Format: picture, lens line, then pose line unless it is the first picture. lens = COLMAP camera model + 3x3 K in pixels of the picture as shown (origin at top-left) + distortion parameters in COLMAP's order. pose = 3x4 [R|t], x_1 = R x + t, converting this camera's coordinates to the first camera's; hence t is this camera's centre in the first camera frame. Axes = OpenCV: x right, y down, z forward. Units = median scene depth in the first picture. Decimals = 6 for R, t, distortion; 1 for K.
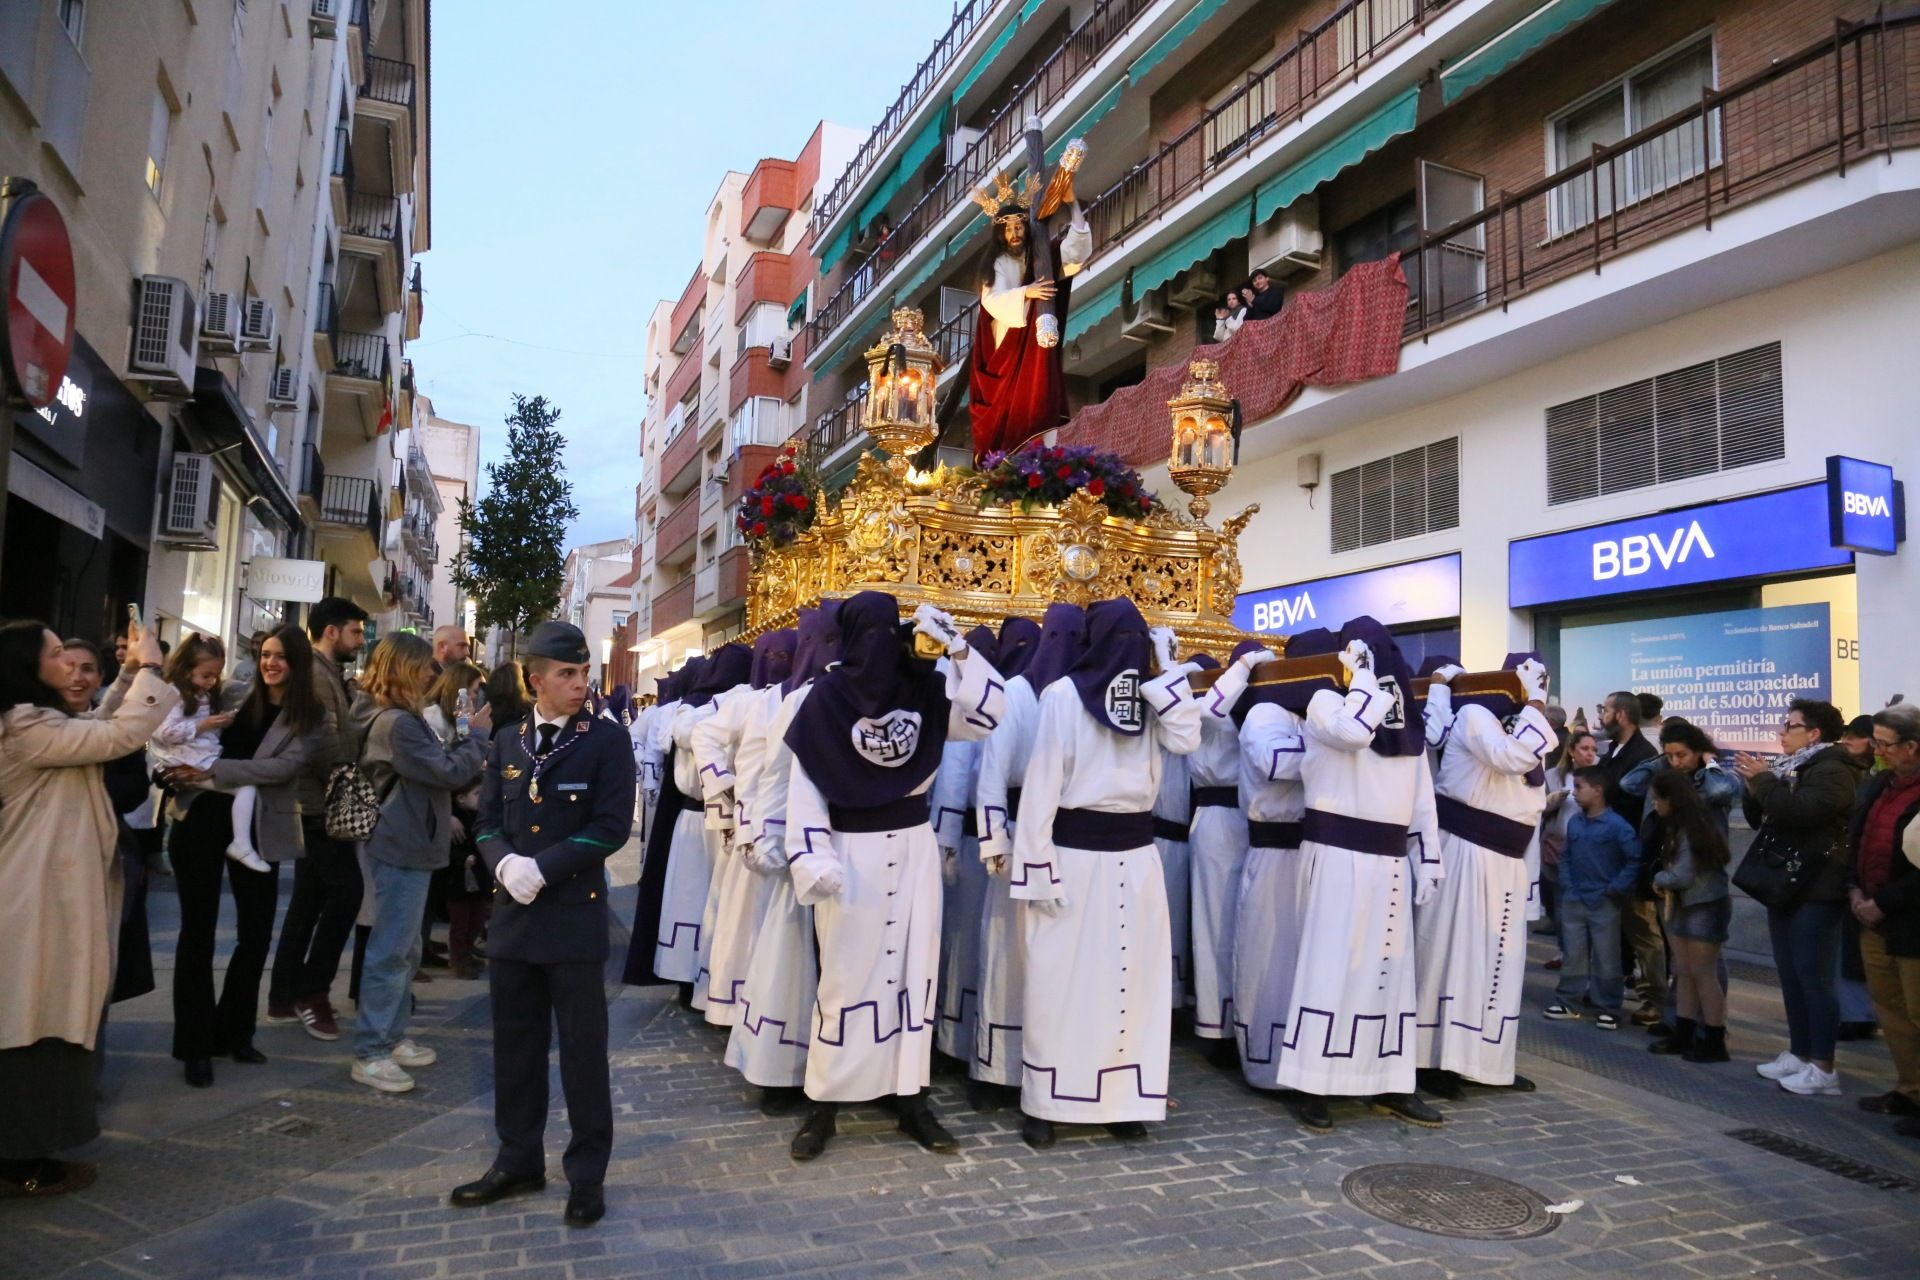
lens RADIAL K [[1350.0, 0, 960.0], [0, 1350.0, 640.0], [0, 0, 1]] dist [-0.070401, -0.000760]
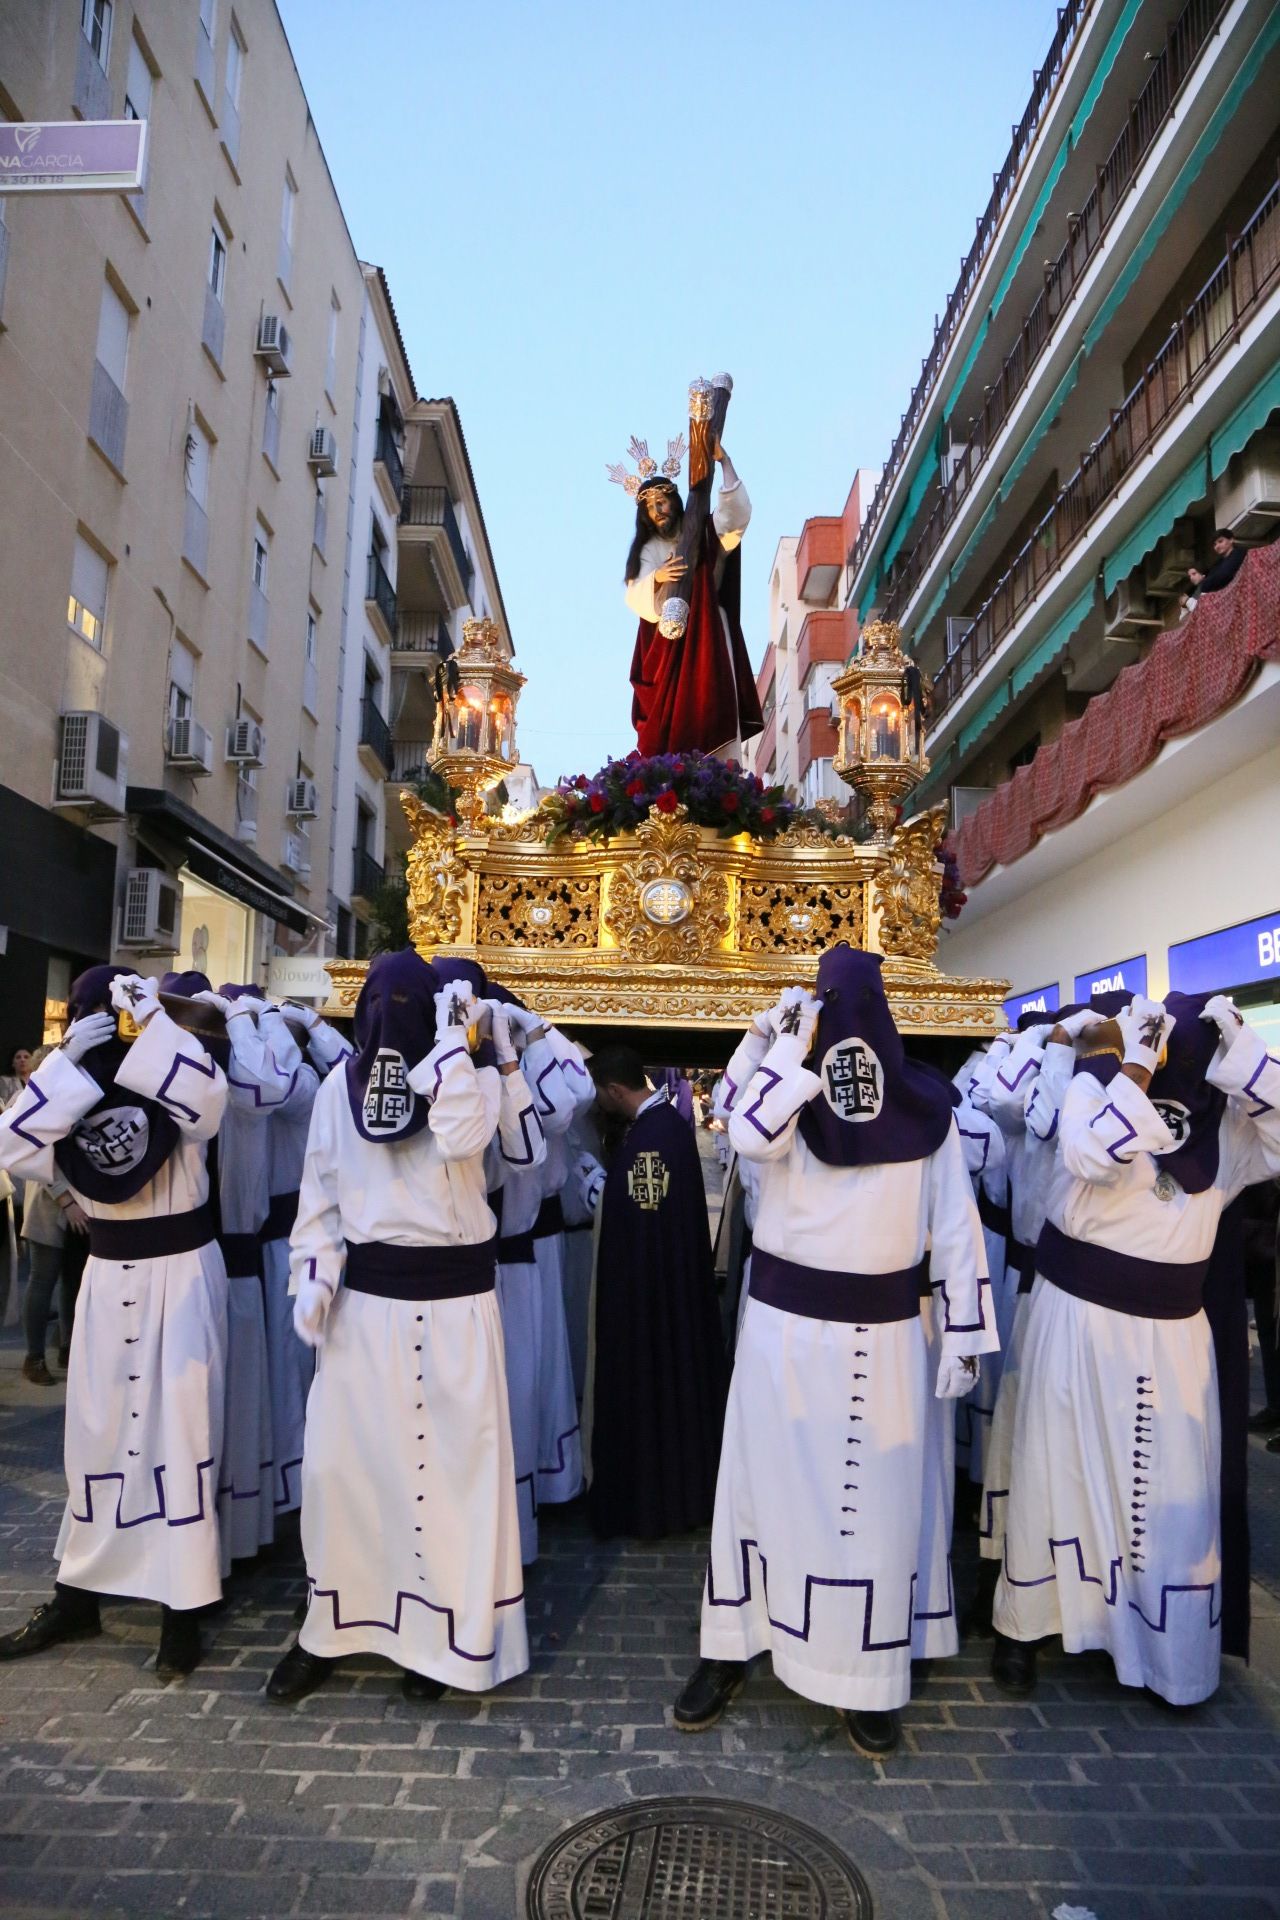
lens RADIAL K [[1338.6, 0, 590.6], [0, 1338.6, 1006.0], [0, 0, 1]] dist [-0.167451, 0.120153]
pose [[0.918878, -0.051178, -0.391208, 0.449547], [0.050515, 0.998651, -0.011992, 0.012828], [0.391294, -0.008743, 0.920224, 0.345177]]
